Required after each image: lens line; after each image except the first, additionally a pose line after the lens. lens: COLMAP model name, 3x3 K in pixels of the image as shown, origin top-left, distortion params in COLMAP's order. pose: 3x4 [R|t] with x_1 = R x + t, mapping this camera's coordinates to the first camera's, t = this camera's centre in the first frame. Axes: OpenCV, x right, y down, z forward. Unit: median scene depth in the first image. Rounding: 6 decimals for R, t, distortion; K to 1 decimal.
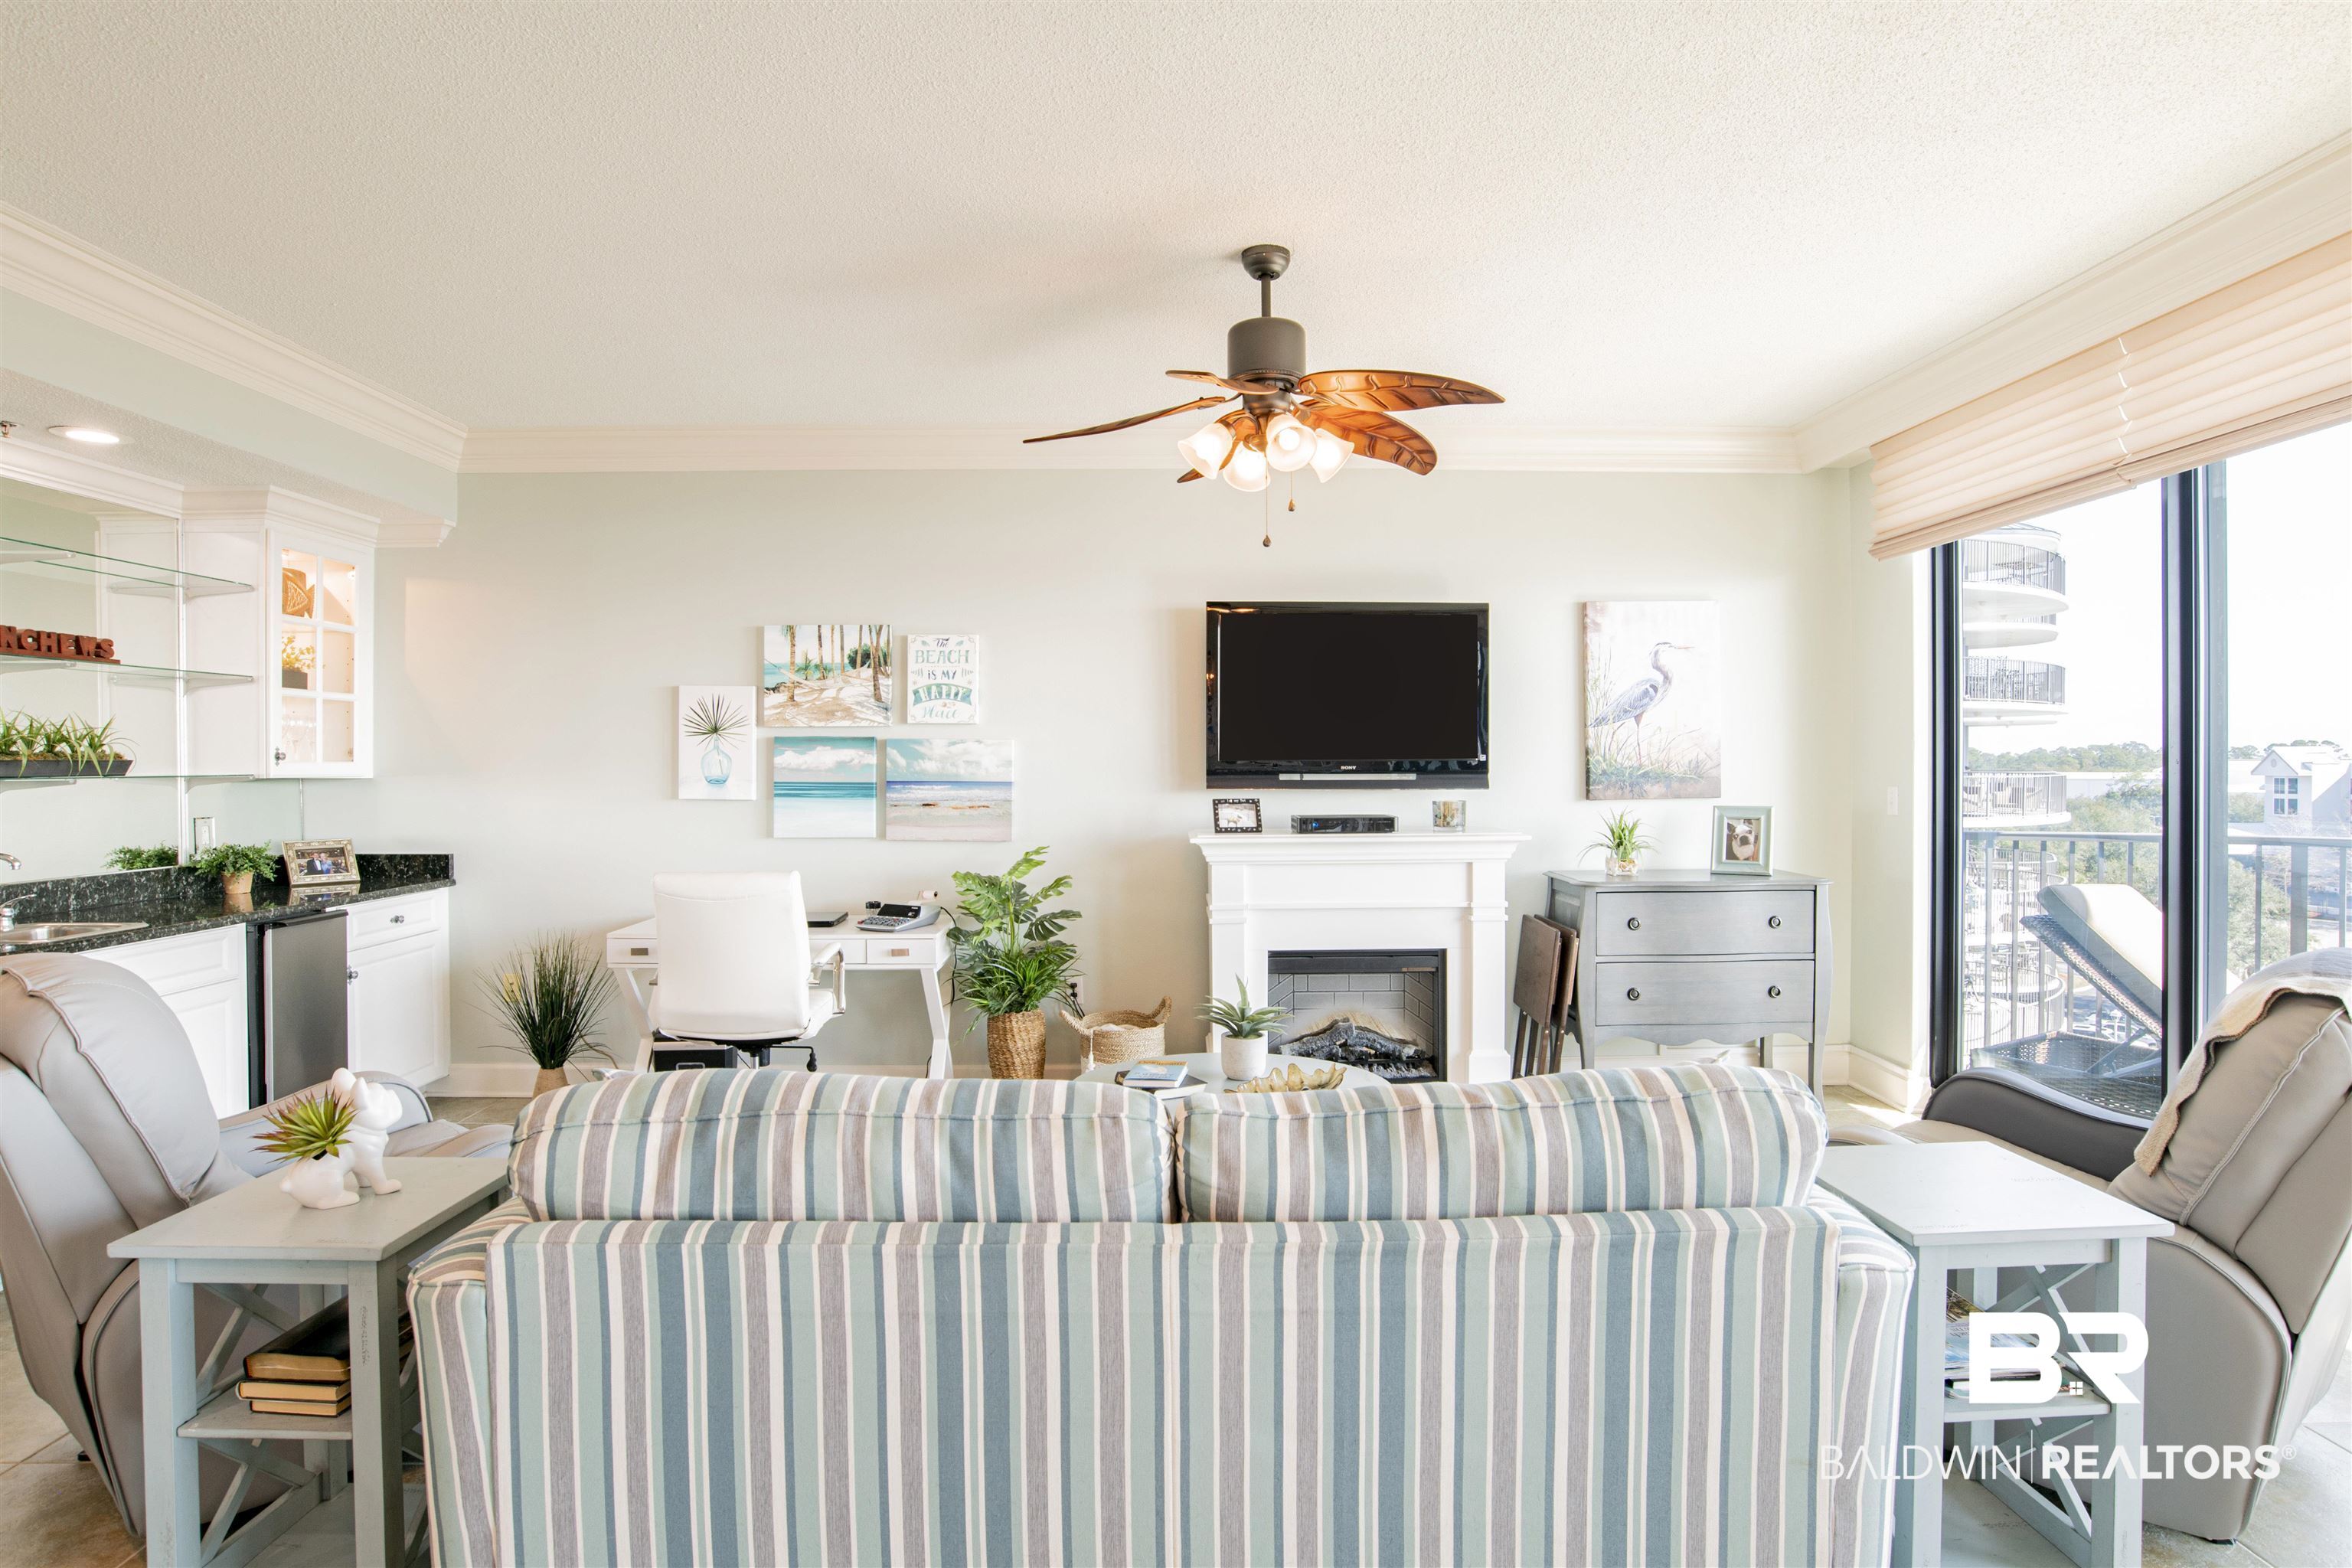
lens RADIAL K [[1197.8, 0, 1186.9], [0, 1197.8, 773.0], [0, 0, 1]] dist [-0.061676, 0.022550]
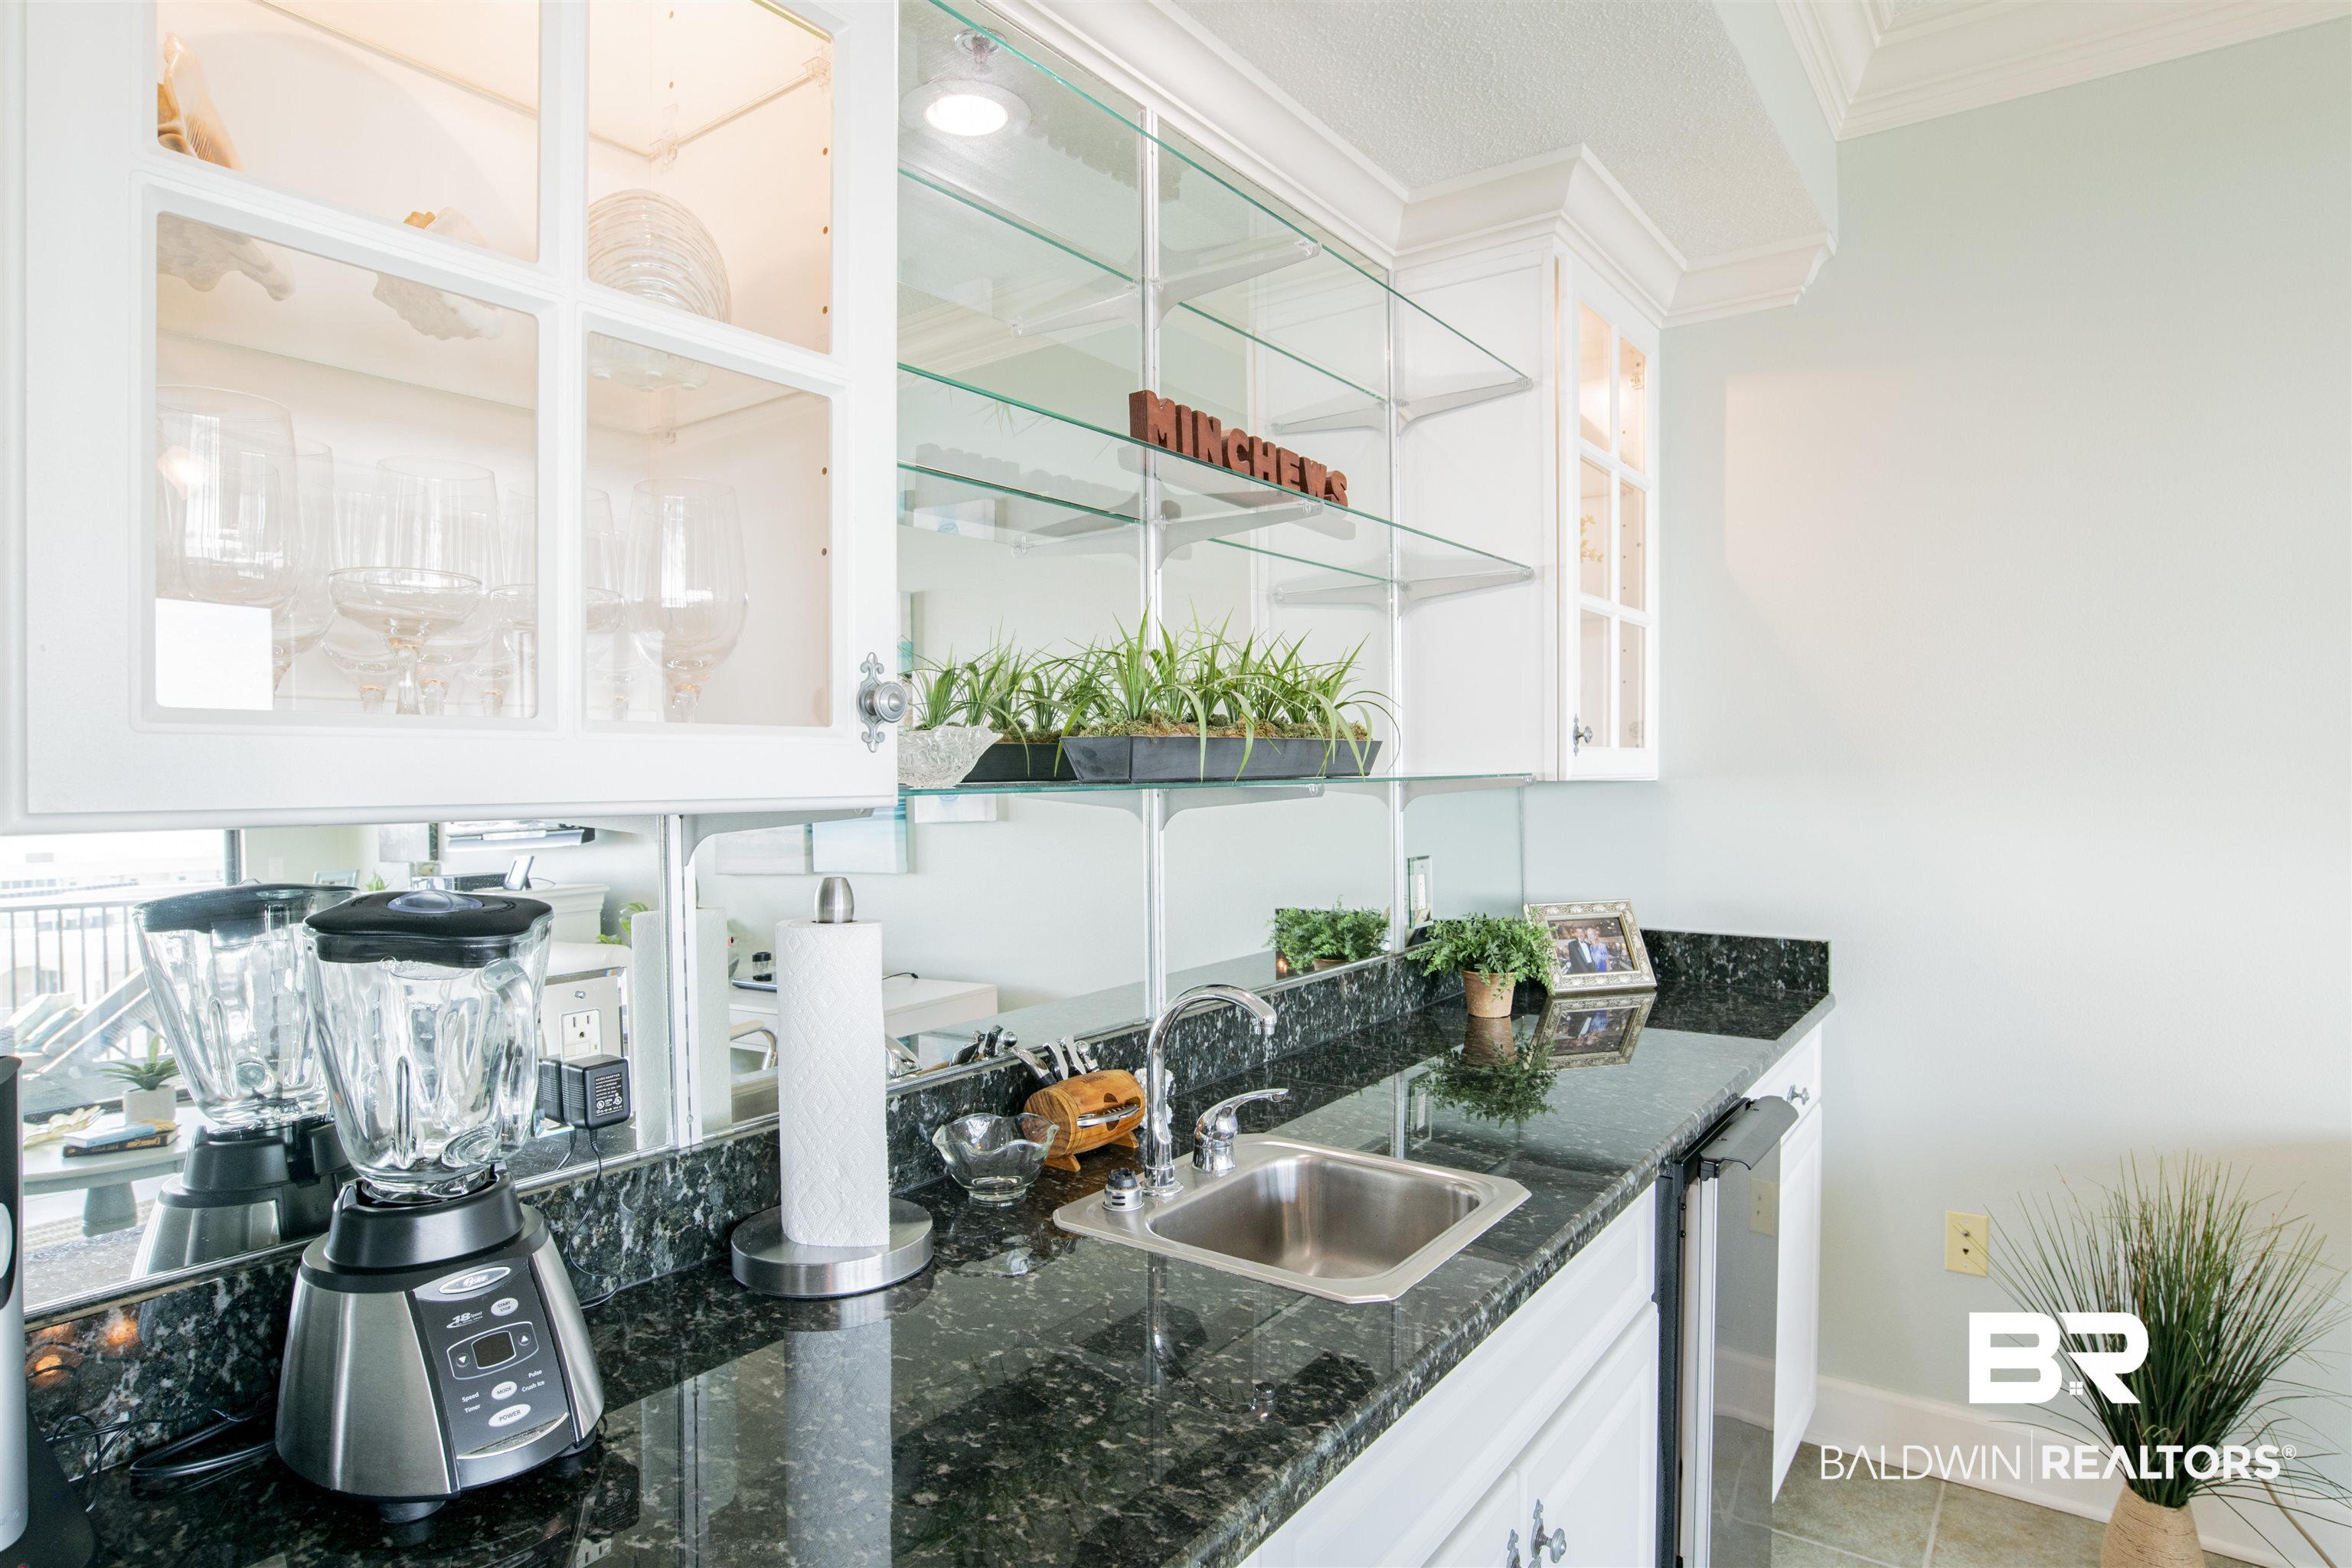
lens RADIAL K [[1257.2, 0, 1211.4], [0, 1257.2, 779.9], [0, 0, 1]] dist [-0.045060, 0.000446]
pose [[0.809828, 0.004998, -0.586647, -0.547966], [-0.001063, 0.999975, 0.007052, 0.000442], [0.586667, -0.005087, 0.809812, 0.456620]]
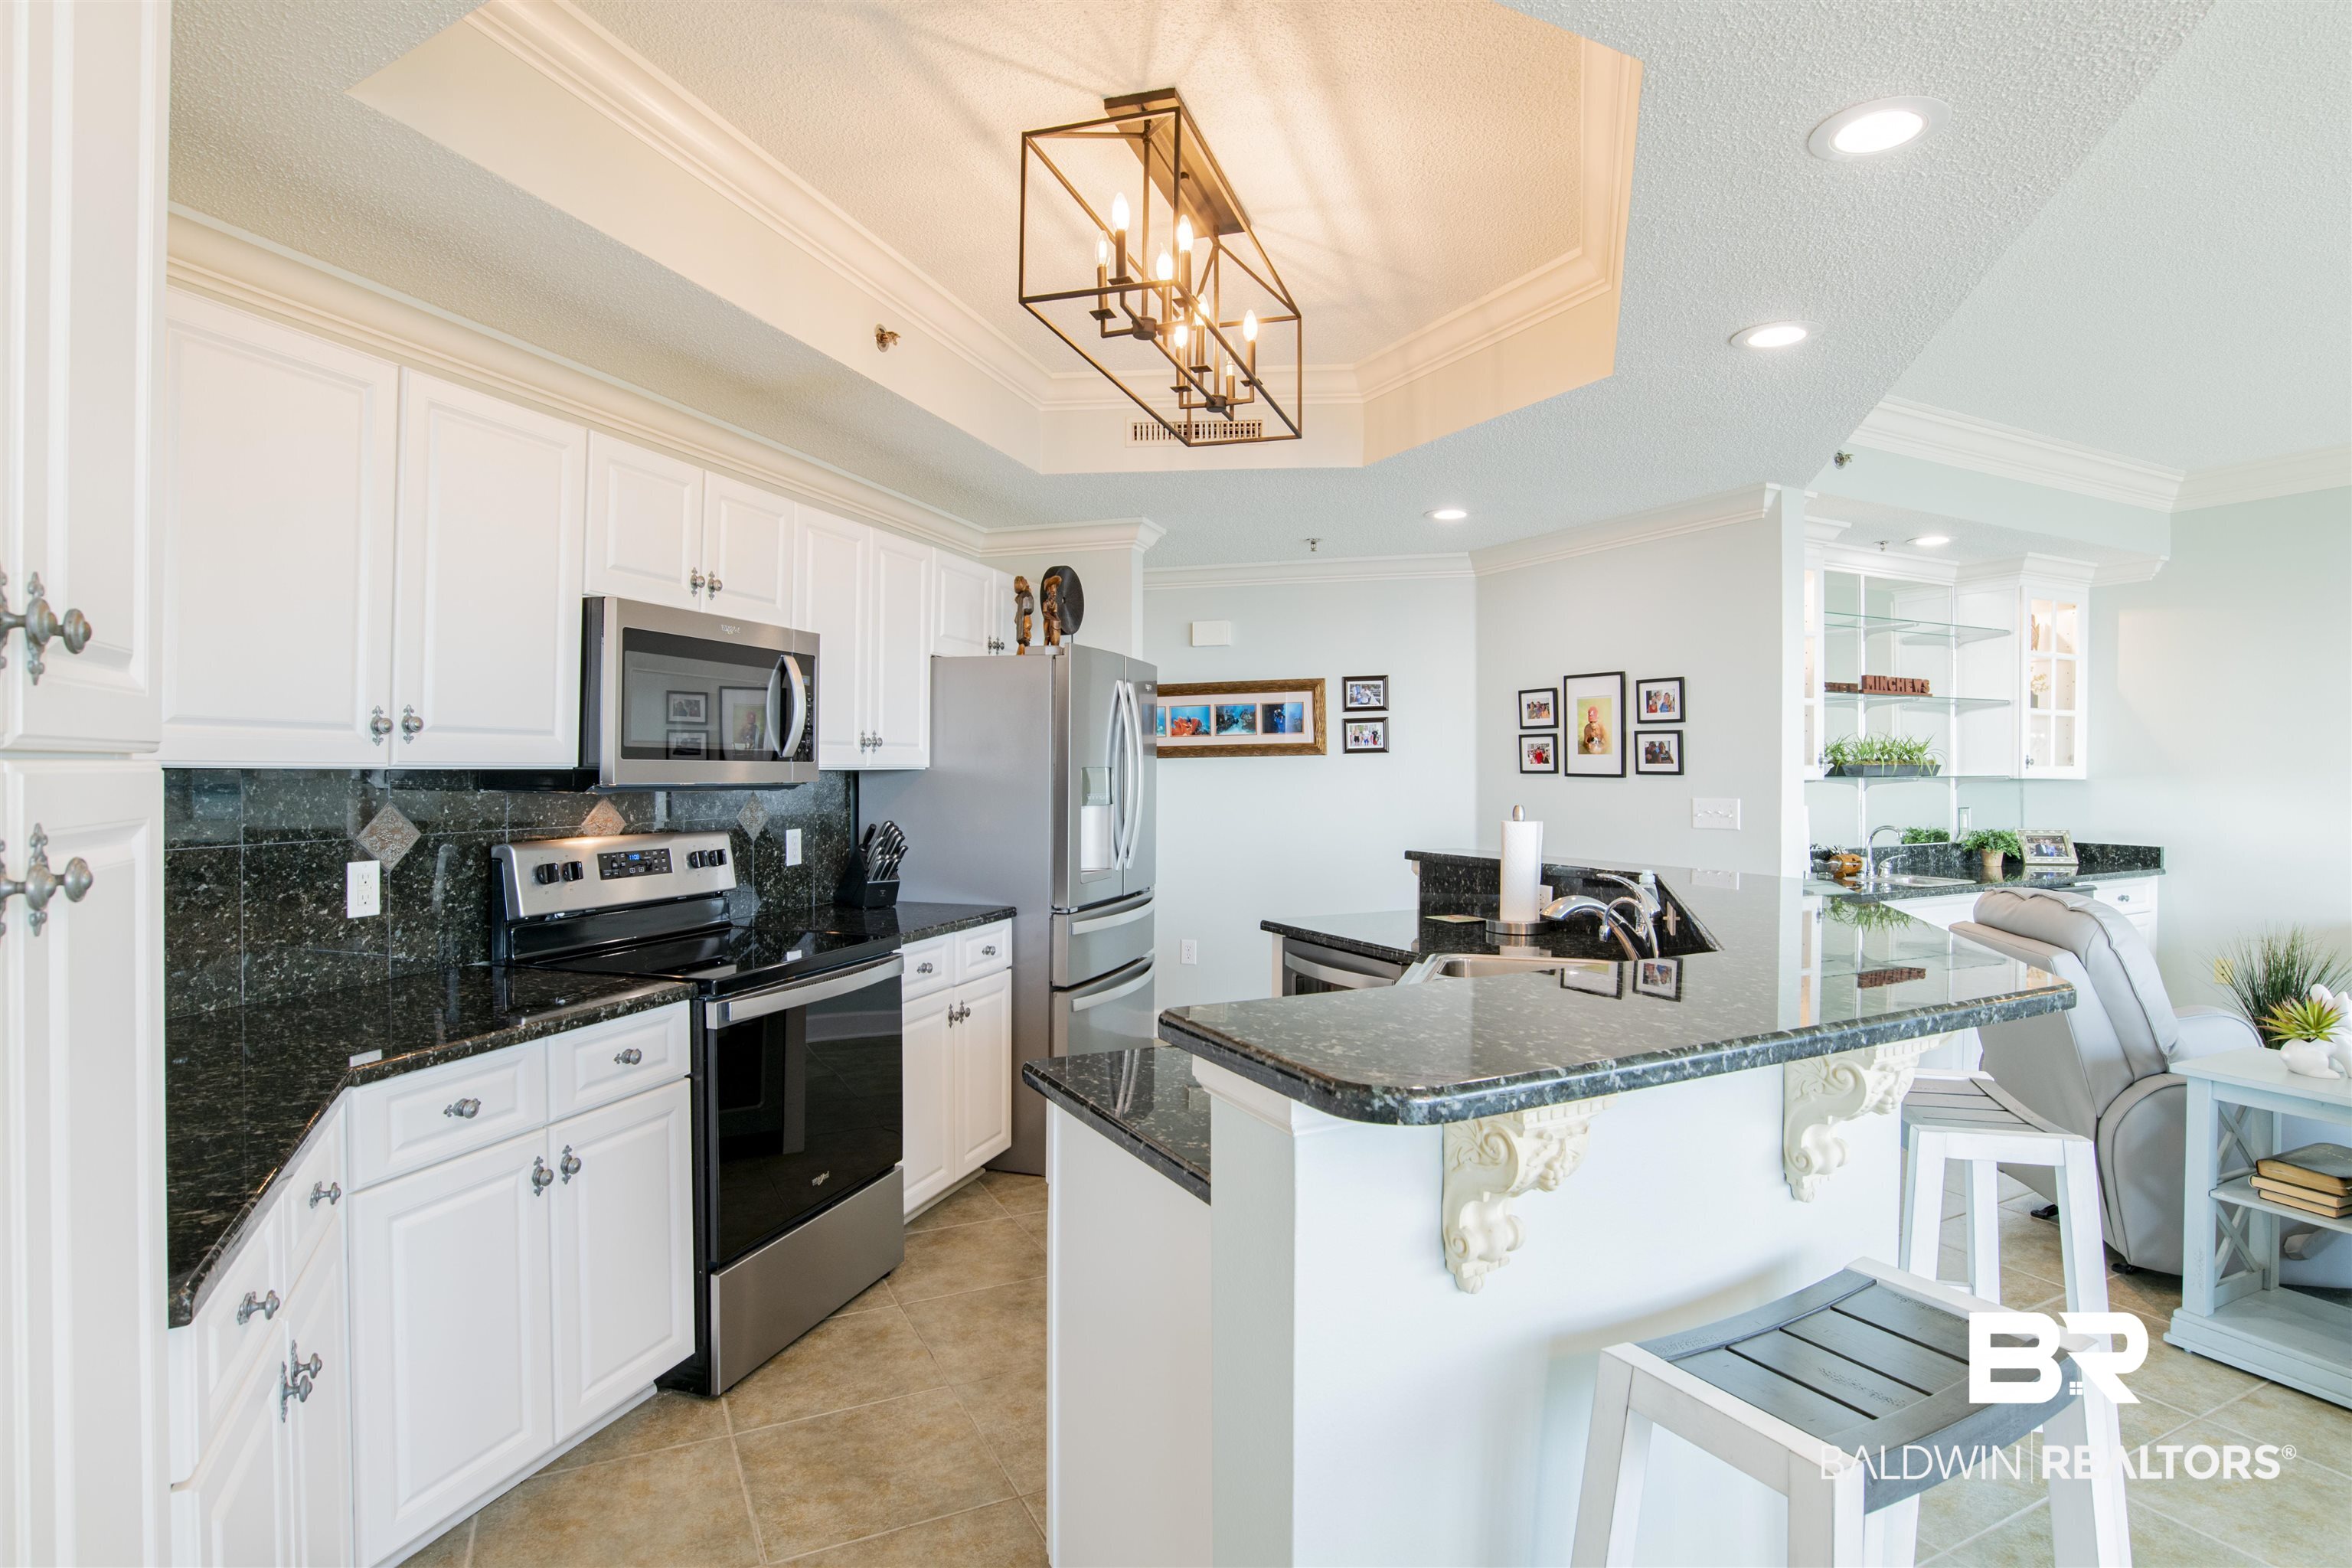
lens RADIAL K [[1197.8, 0, 1186.9], [0, 1197.8, 773.0], [0, 0, 1]] dist [-0.061676, 0.022550]
pose [[0.436409, 0.008255, -0.899711, -0.025734], [-0.009004, 0.999948, 0.004807, 0.000096], [0.899704, 0.006003, 0.436460, -0.359431]]
